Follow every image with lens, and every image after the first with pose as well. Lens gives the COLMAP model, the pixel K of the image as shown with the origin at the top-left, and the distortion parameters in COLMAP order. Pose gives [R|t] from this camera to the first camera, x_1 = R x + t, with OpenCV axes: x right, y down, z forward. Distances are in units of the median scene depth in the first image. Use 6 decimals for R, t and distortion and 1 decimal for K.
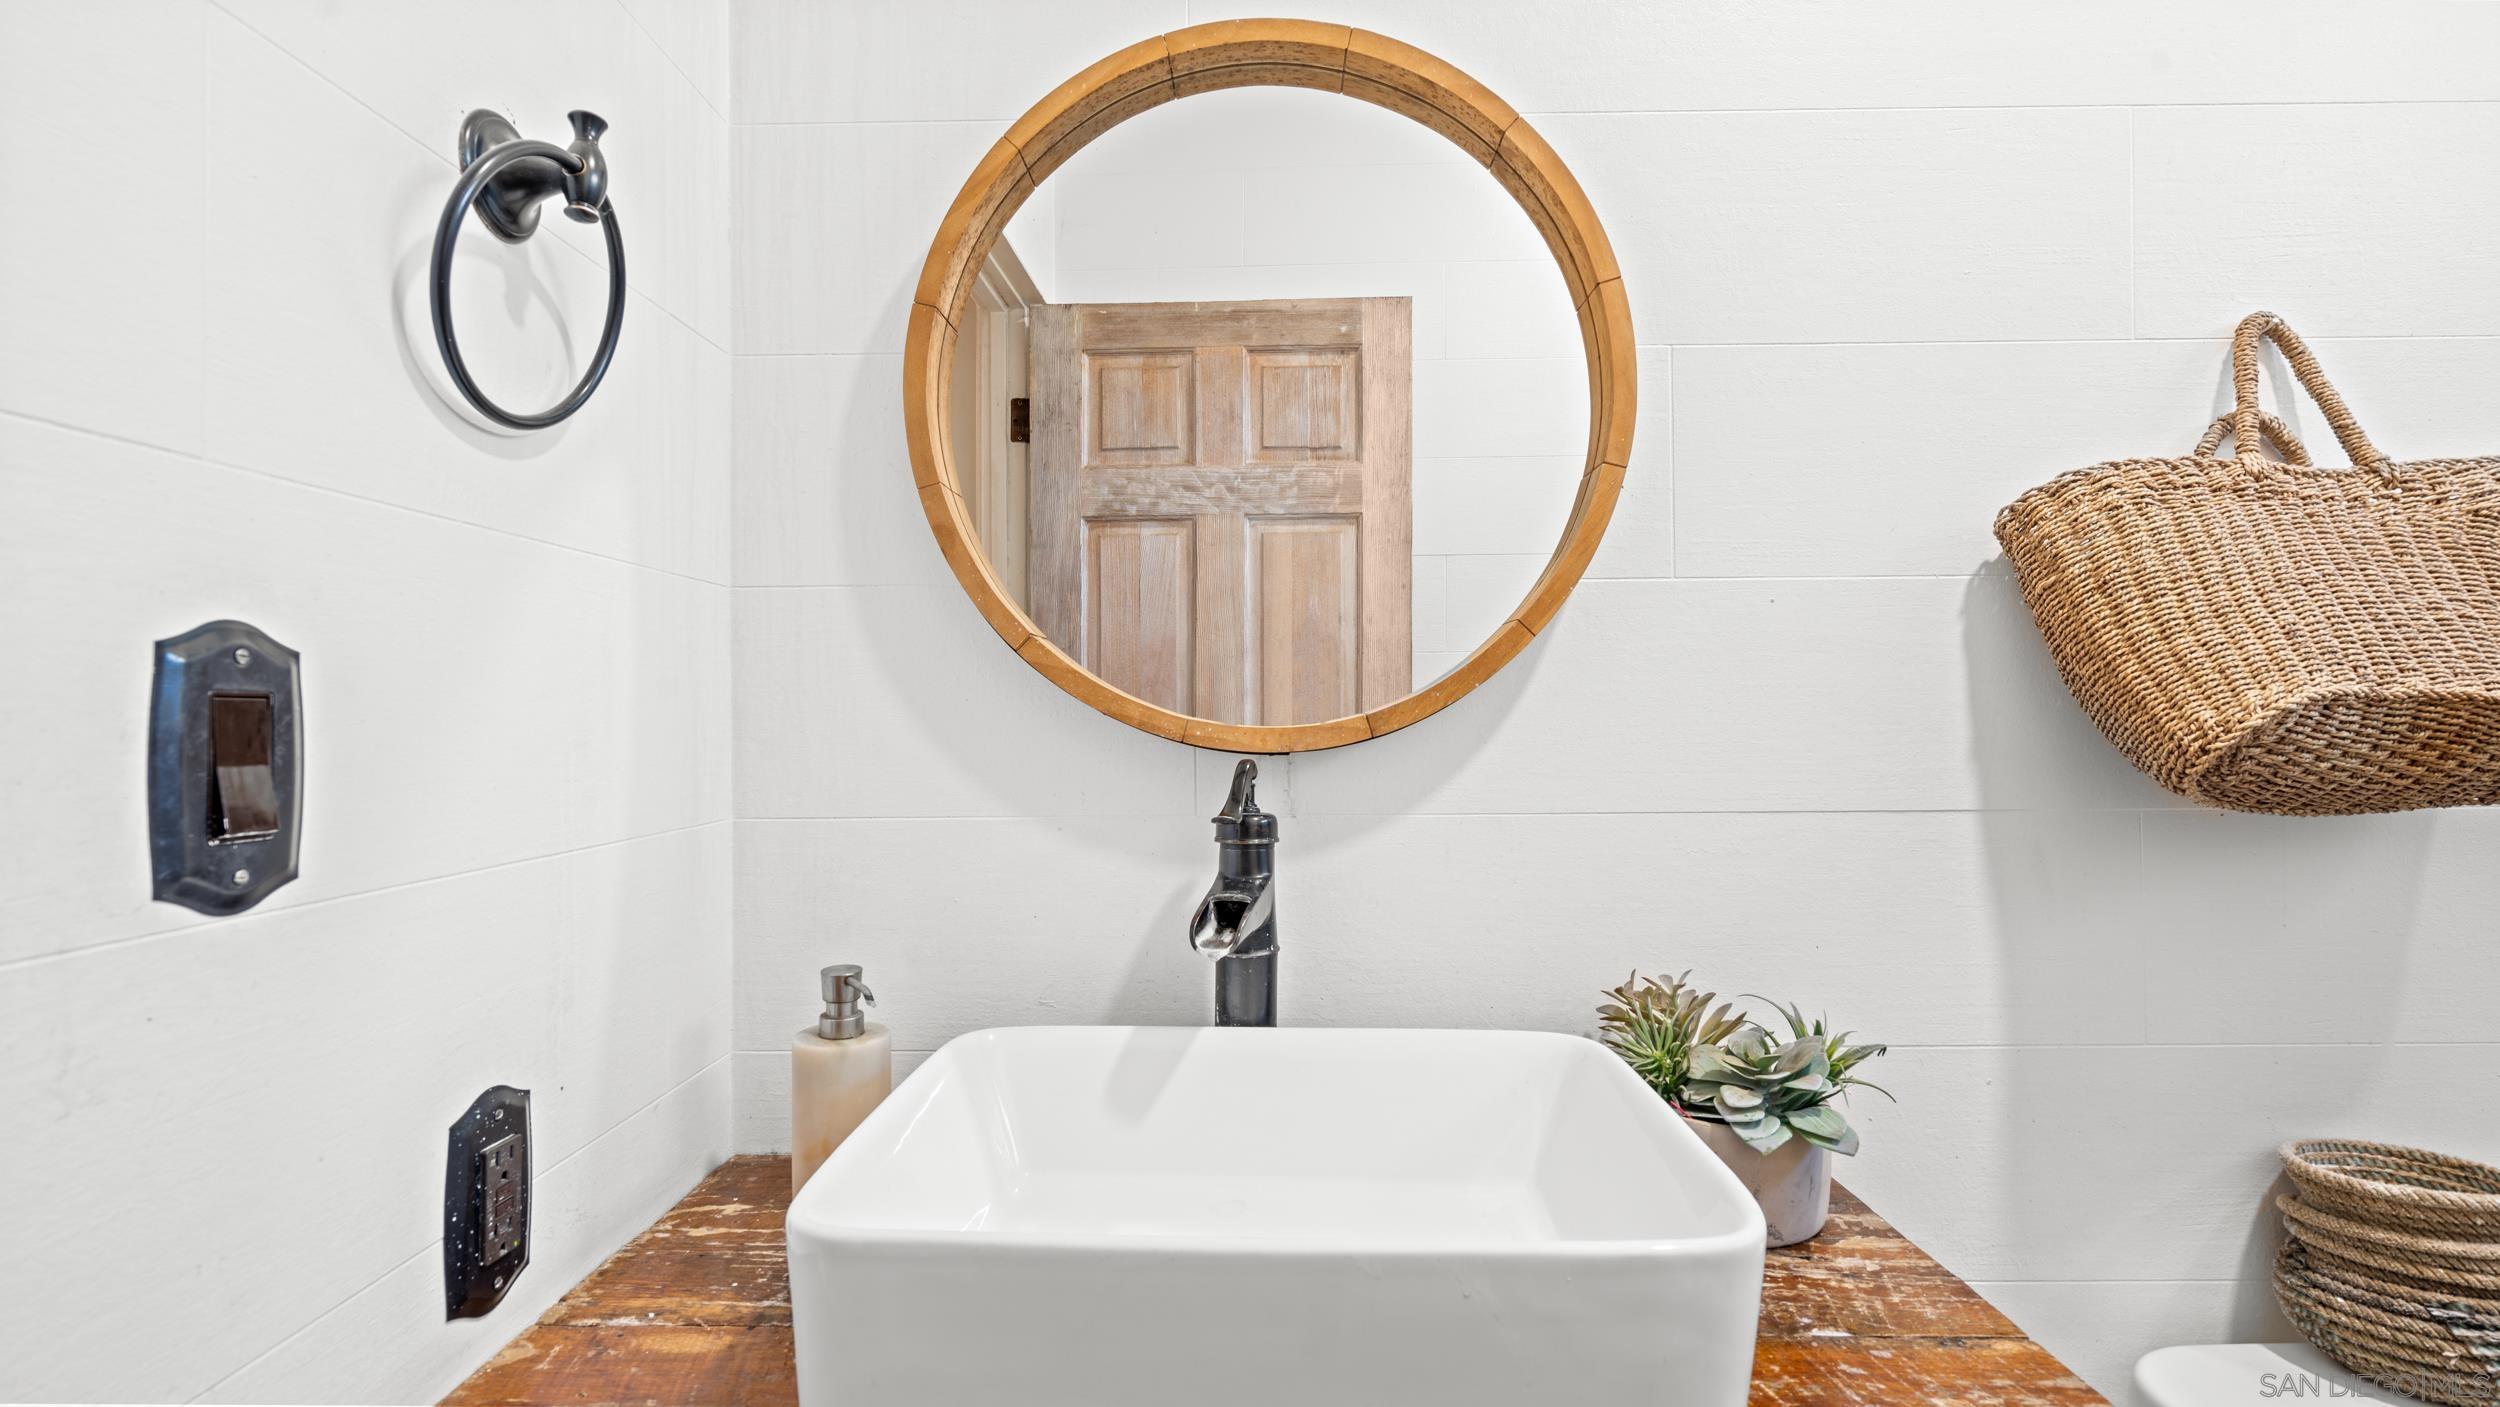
lens RADIAL K [[1170.8, 0, 1247.0], [0, 1170.8, 699.9], [0, 0, 1]] dist [0.000719, 0.000714]
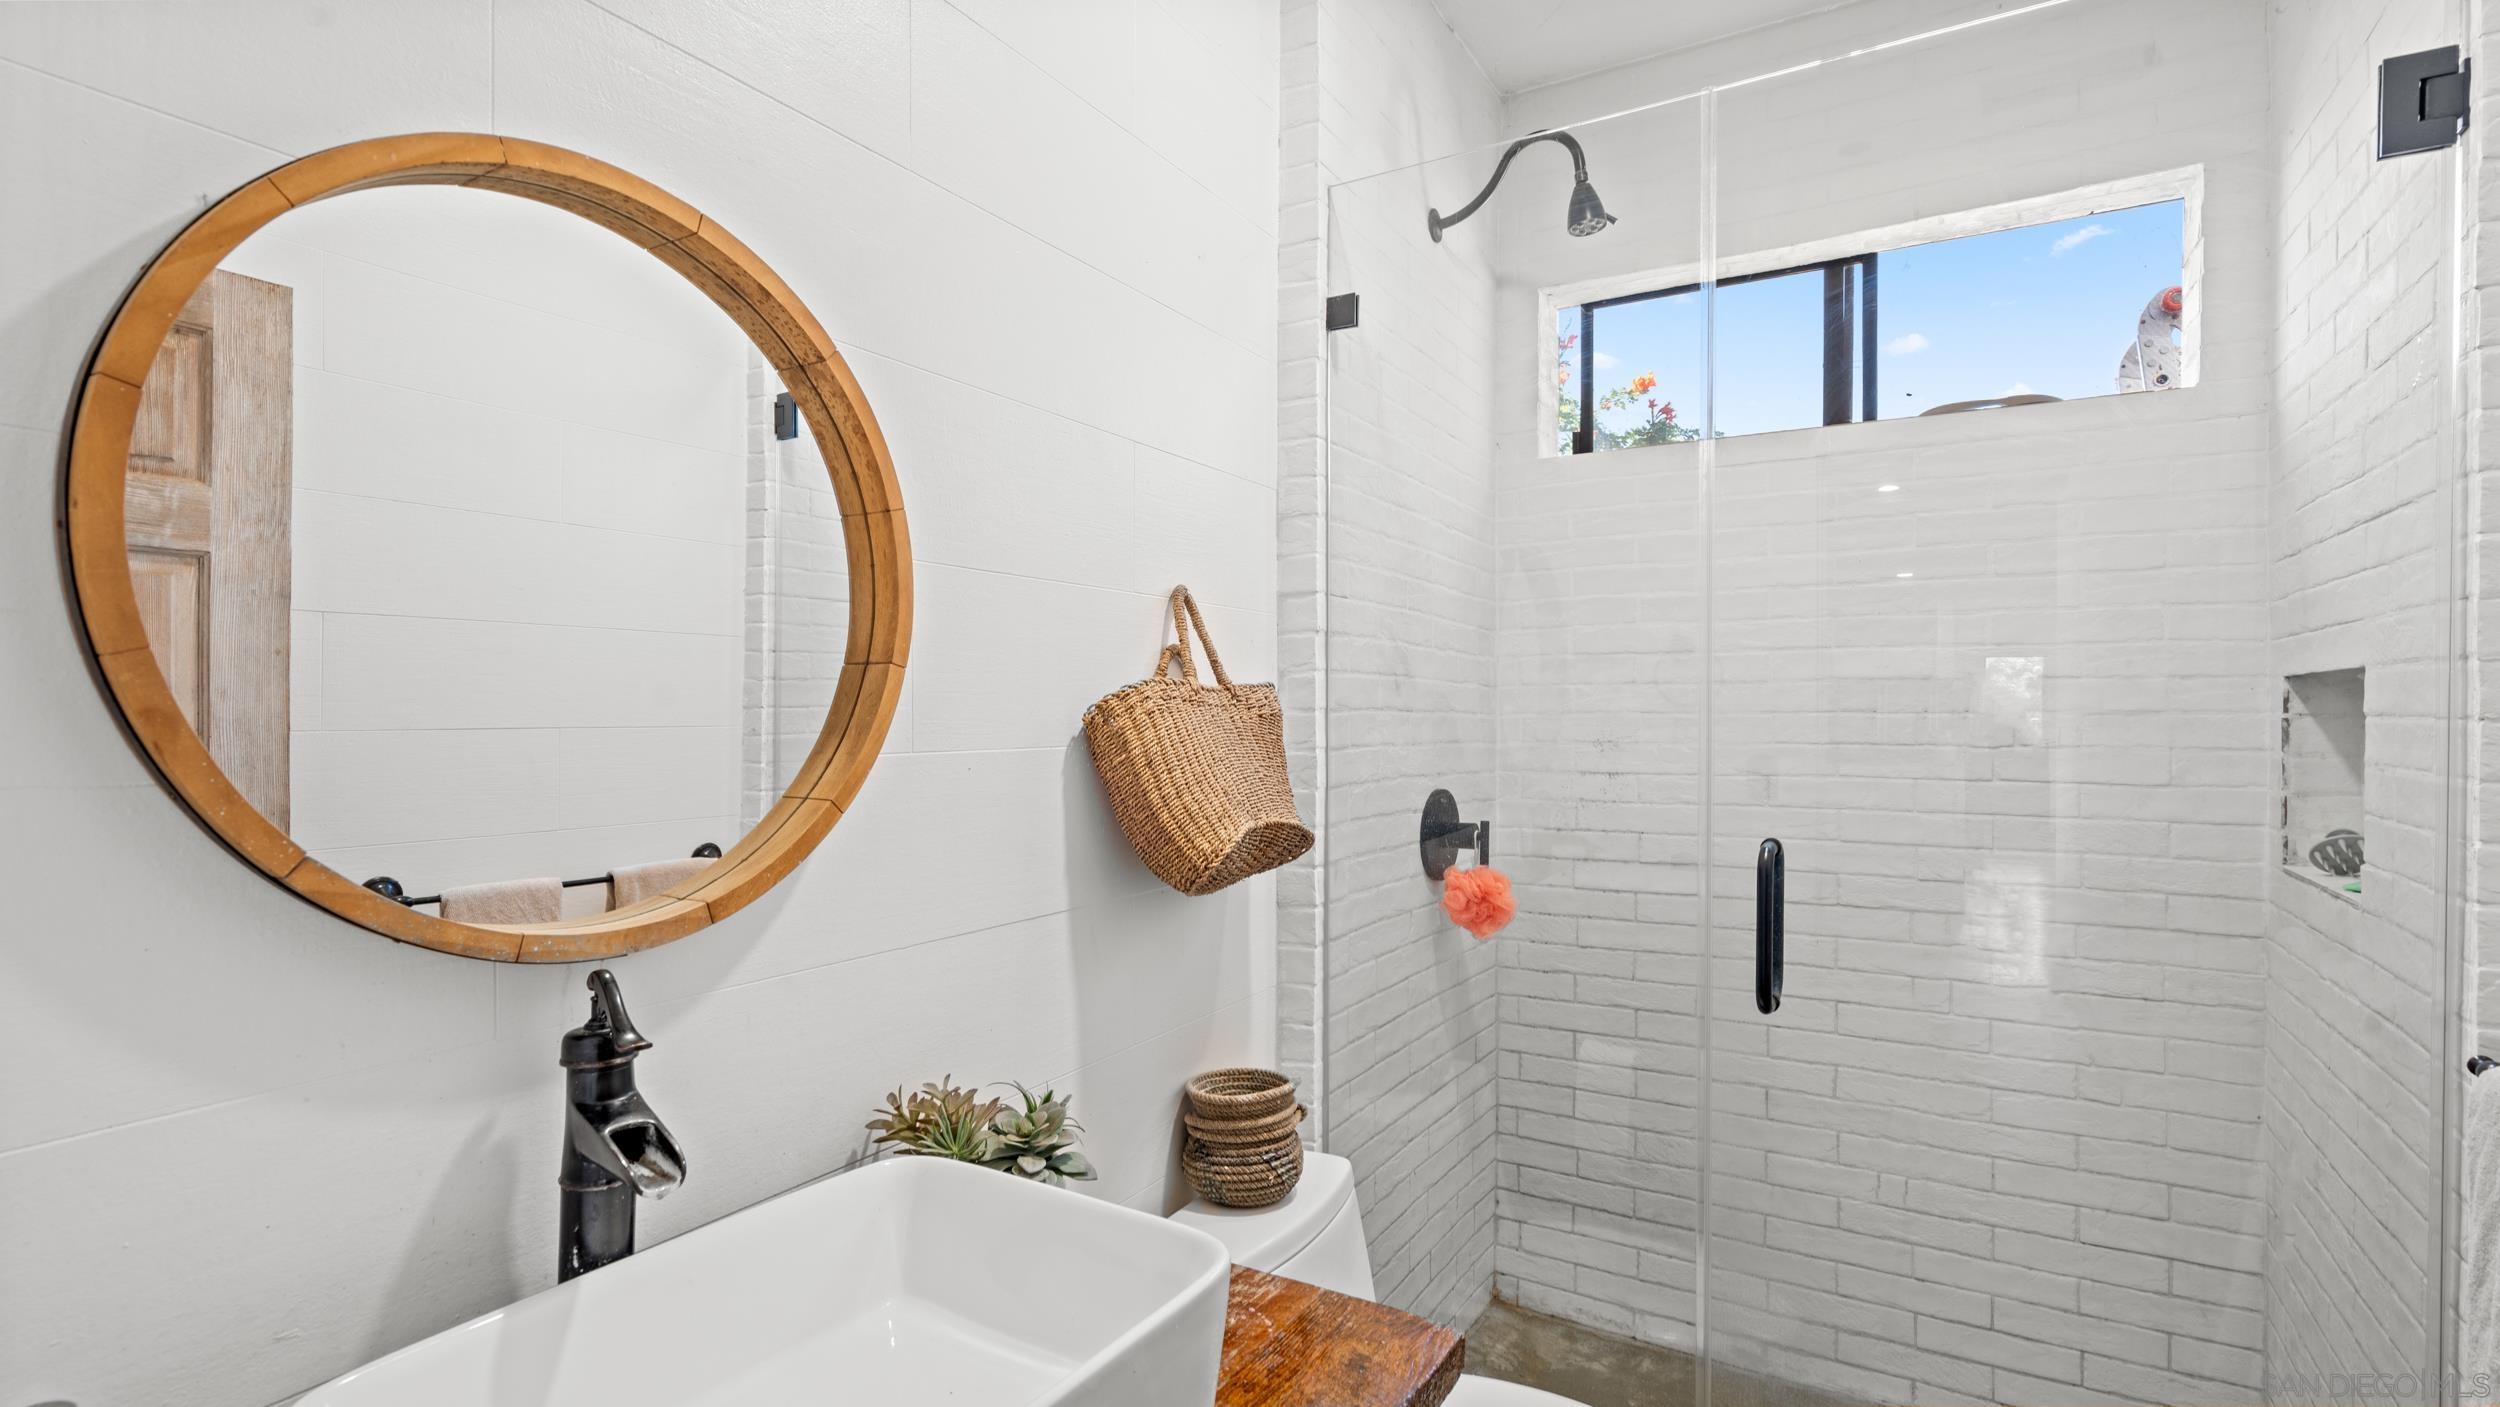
lens RADIAL K [[1170.8, 0, 1237.9], [0, 1170.8, 718.3], [0, 0, 1]] dist [0.000719, 0.000714]
pose [[0.505148, 0.004476, 0.863021, -0.543065], [-0.013994, 0.999898, 0.003005, -0.157401], [-0.862919, -0.013595, 0.505159, 0.101615]]
